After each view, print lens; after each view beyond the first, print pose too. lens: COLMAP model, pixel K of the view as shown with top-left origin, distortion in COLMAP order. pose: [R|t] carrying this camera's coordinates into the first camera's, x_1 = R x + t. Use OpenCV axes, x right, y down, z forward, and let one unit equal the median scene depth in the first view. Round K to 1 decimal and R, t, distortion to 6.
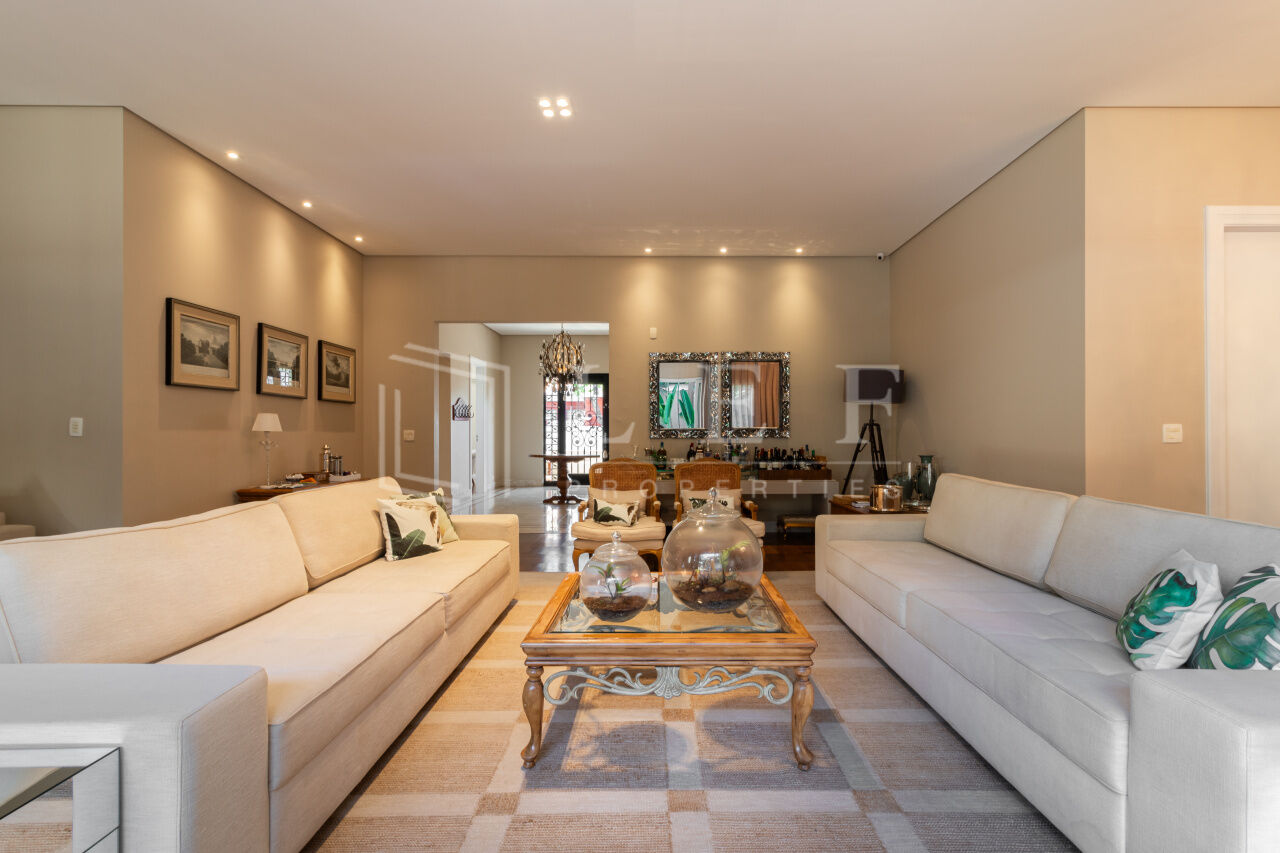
lens RADIAL K [[599.3, 0, 641.1], [0, 599.3, 436.8], [0, 0, 1]] dist [0.000769, 0.000667]
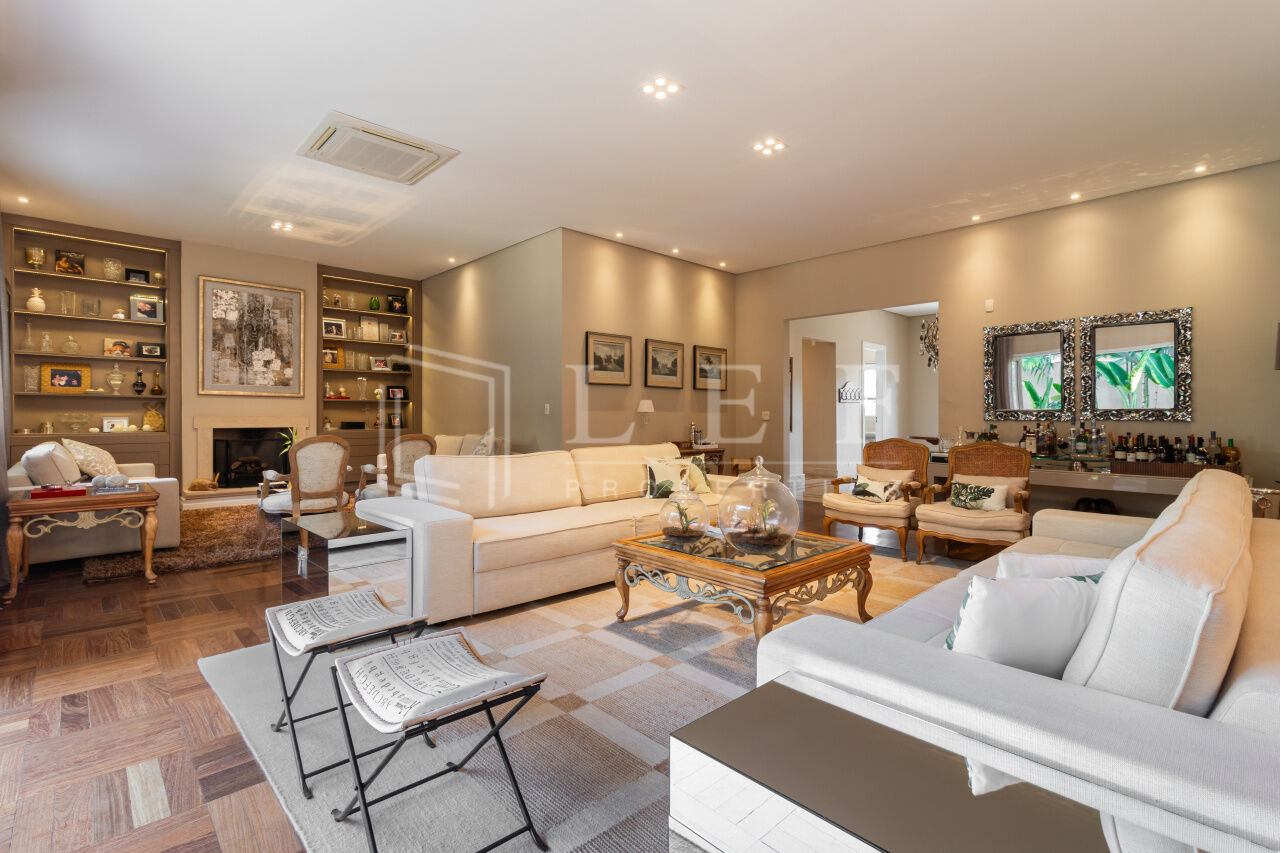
lens RADIAL K [[599.3, 0, 644.8], [0, 599.3, 426.1], [0, 0, 1]] dist [0.000769, 0.000667]
pose [[0.679336, 0.018315, -0.733599, 0.458080], [-0.010022, 0.999827, 0.015682, 0.003011], [0.733759, -0.003301, 0.679402, -0.013049]]
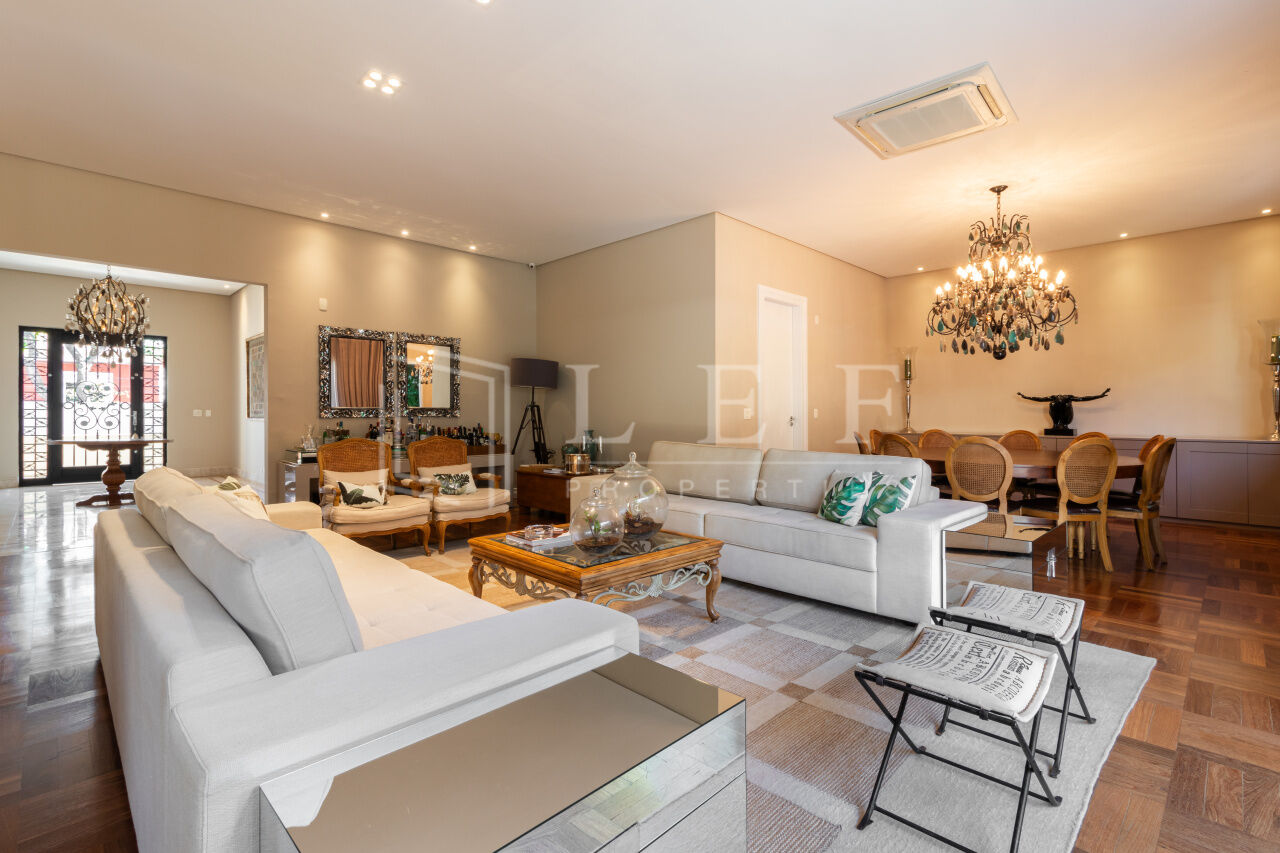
lens RADIAL K [[599.3, 0, 632.6], [0, 599.3, 416.1], [0, 0, 1]] dist [0.000769, 0.000667]
pose [[0.715714, -0.000299, 0.698394, -0.413198], [0.000473, 1.000000, -0.000056, 0.000409], [-0.698394, 0.000371, 0.715714, 0.002695]]
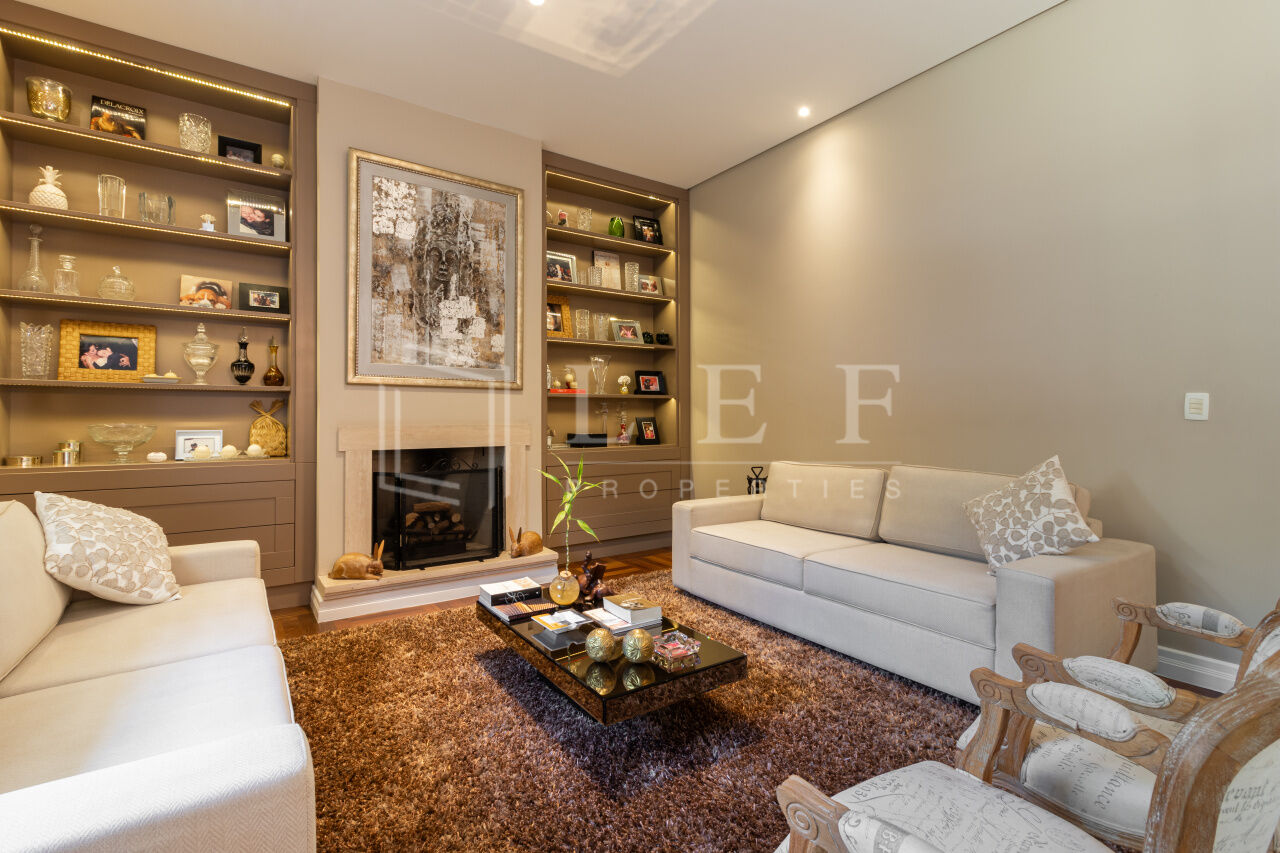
lens RADIAL K [[599.3, 0, 640.0], [0, 599.3, 418.9], [0, 0, 1]] dist [0.000769, 0.000667]
pose [[0.554976, 0.004082, -0.831856, -0.560249], [-0.004301, 0.999989, 0.002037, -0.000209], [0.831855, 0.002447, 0.554987, 0.074255]]
